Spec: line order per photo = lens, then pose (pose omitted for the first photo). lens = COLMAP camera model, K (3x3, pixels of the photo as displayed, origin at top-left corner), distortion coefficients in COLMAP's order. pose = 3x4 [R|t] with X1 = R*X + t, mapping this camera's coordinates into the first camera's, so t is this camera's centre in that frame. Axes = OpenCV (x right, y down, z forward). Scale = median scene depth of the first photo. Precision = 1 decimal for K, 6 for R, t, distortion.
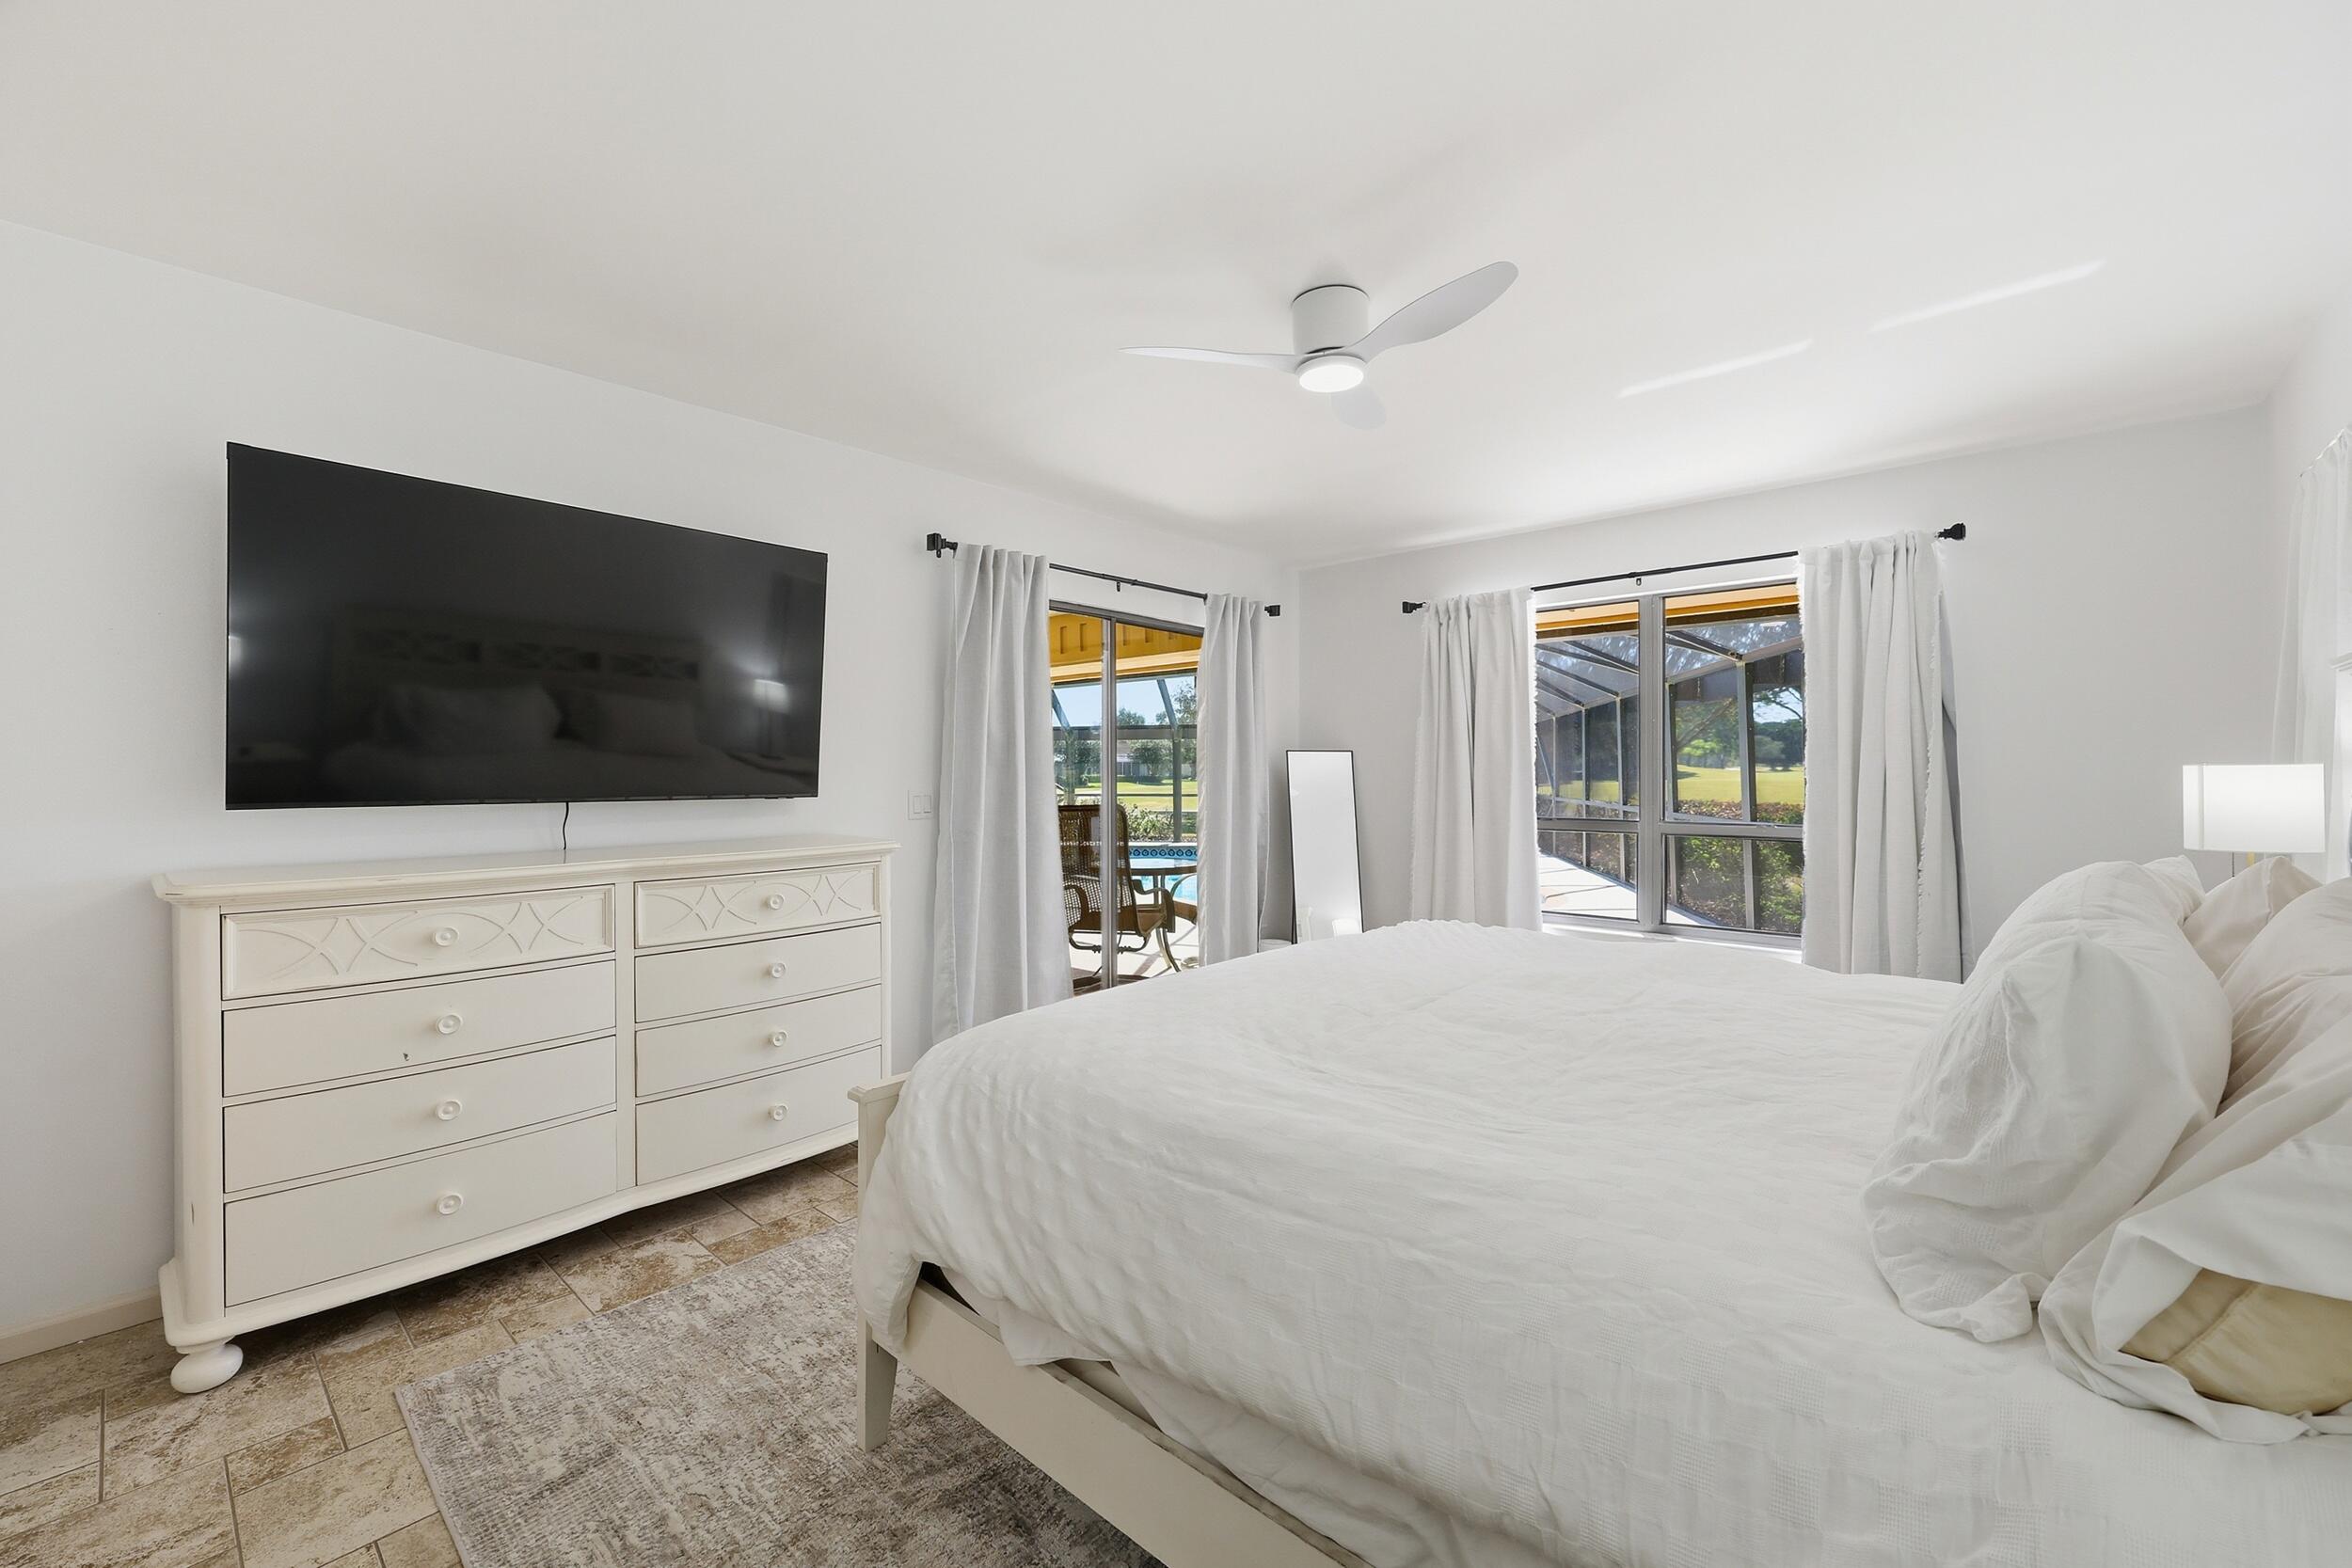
lens RADIAL K [[962.2, 0, 1176.0], [0, 962.2, 784.0], [0, 0, 1]] dist [-0.000803, -0.000086]
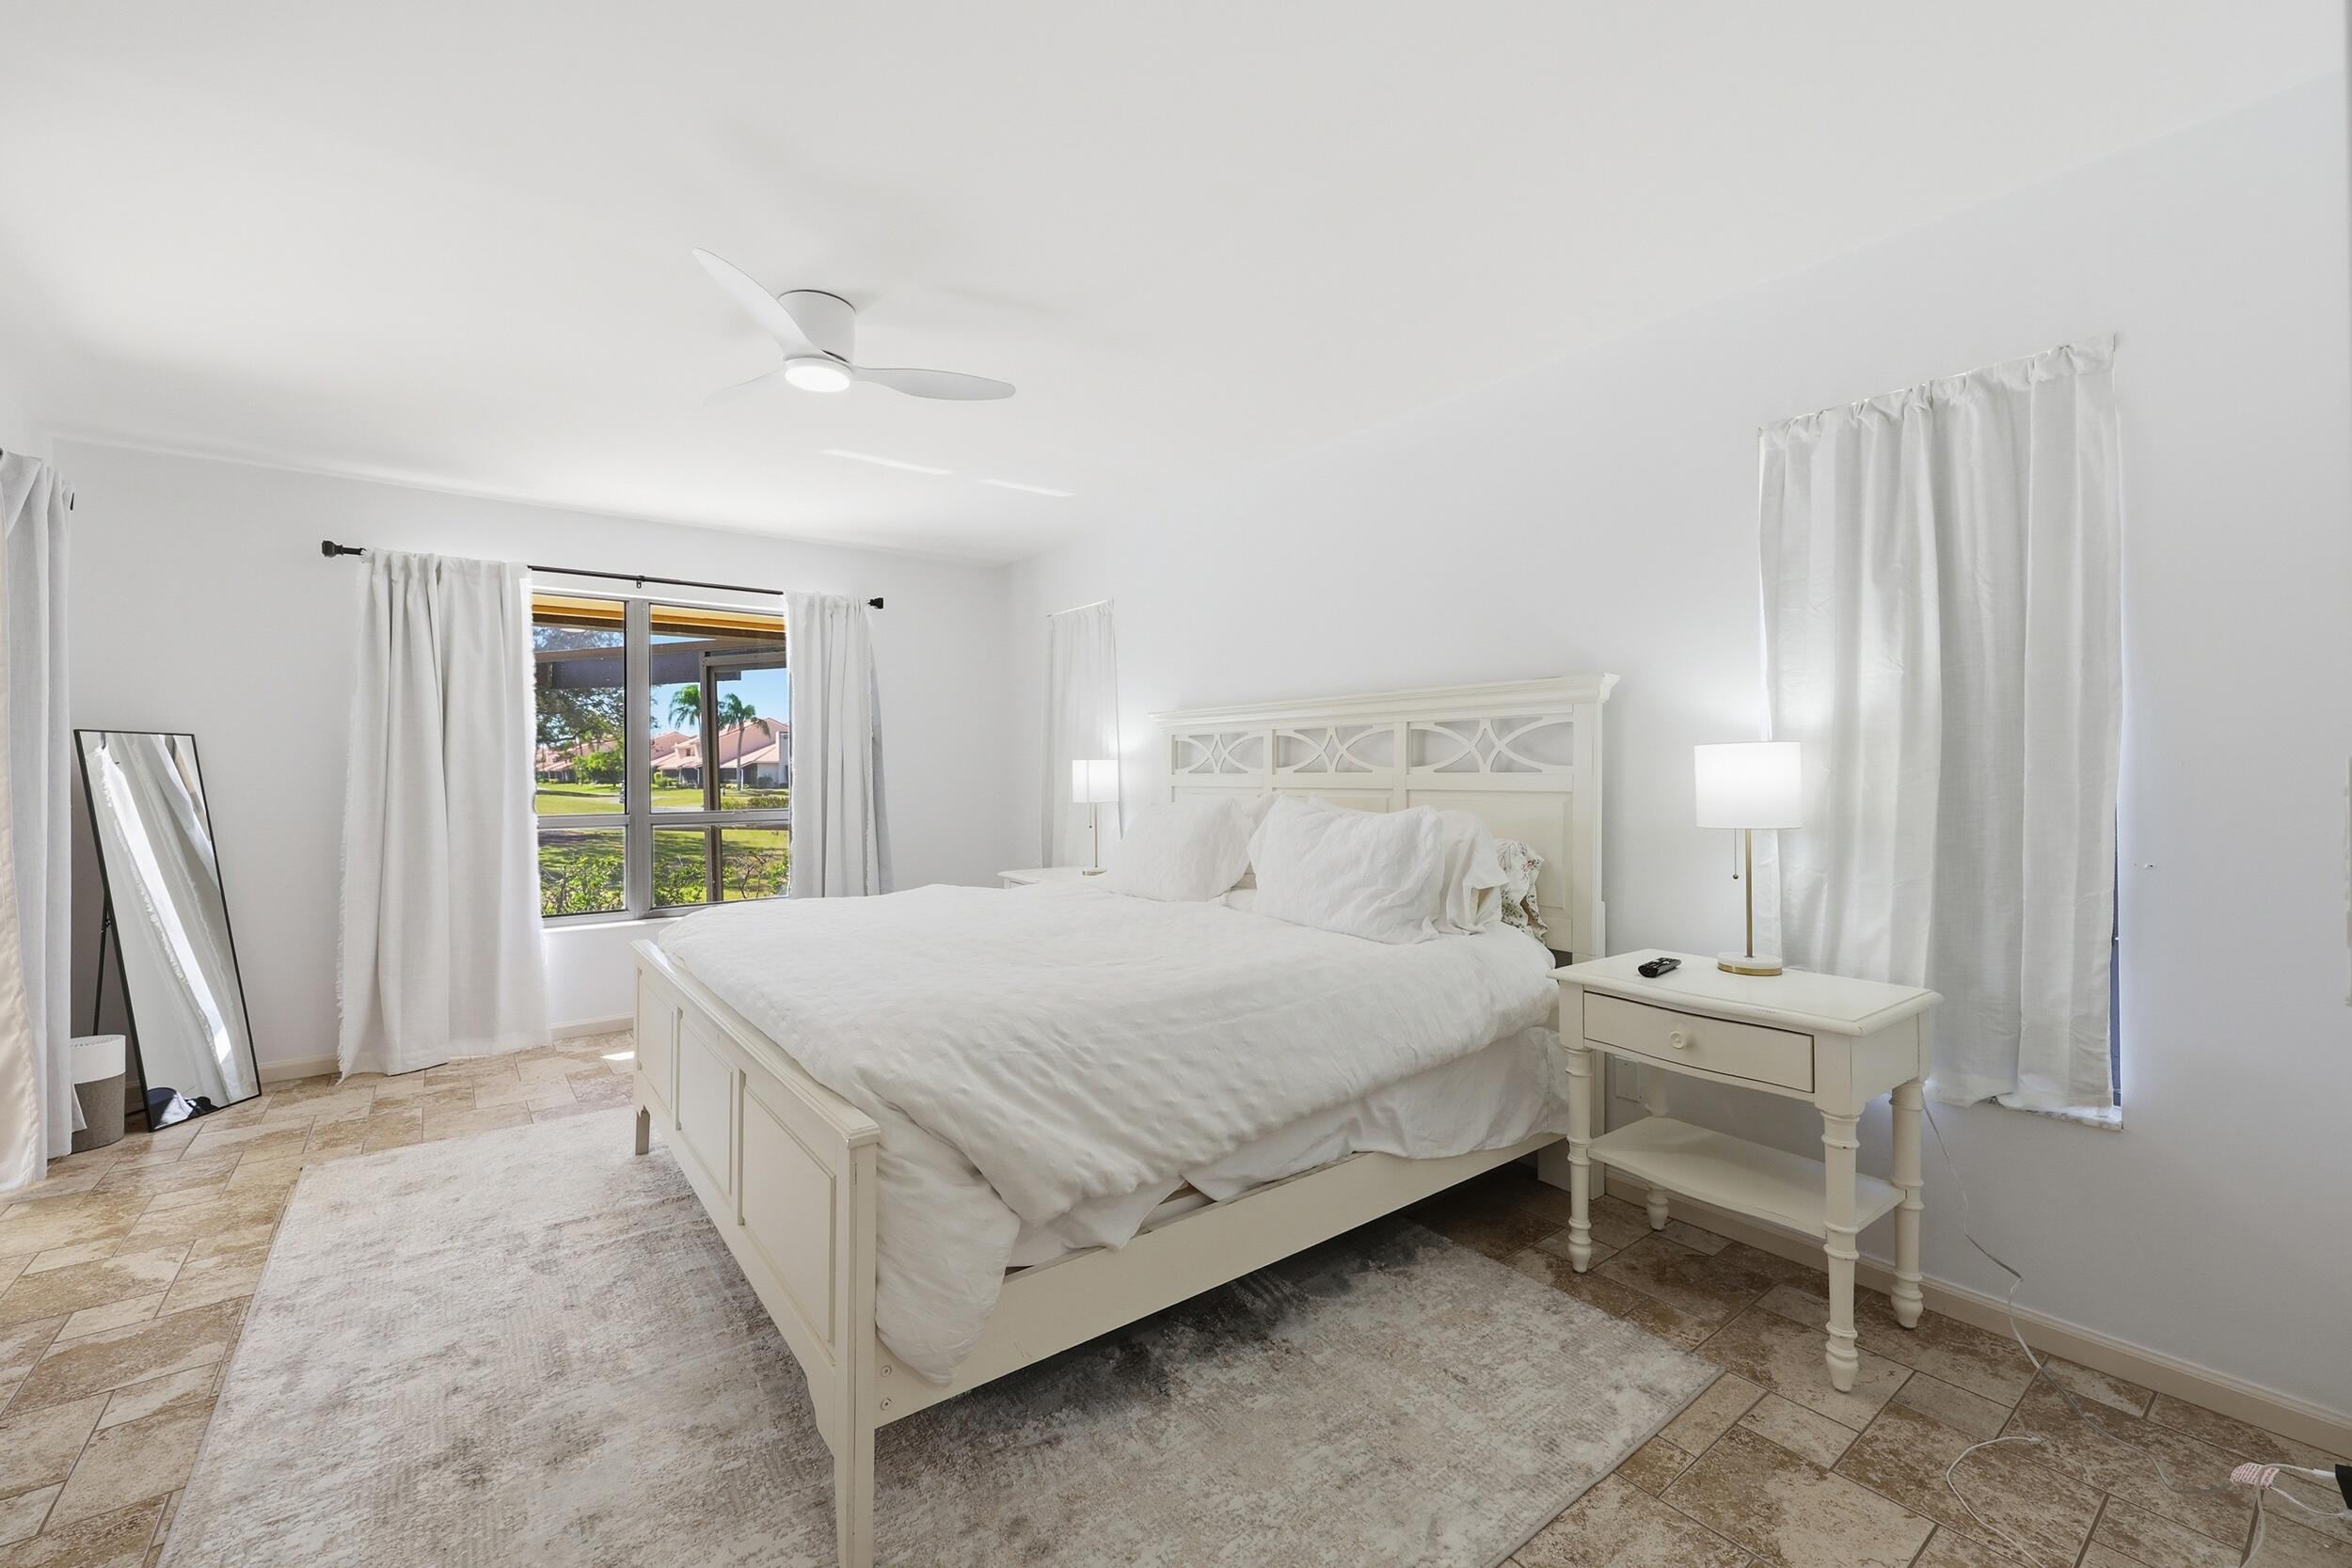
lens RADIAL K [[962.2, 0, 1176.0], [0, 962.2, 784.0], [0, 0, 1]] dist [-0.000803, -0.000086]
pose [[0.171634, -0.006812, 0.985137, -0.528969], [0.016913, 0.999849, 0.003967, 0.013988], [-0.985016, 0.015981, 0.171723, 0.293057]]
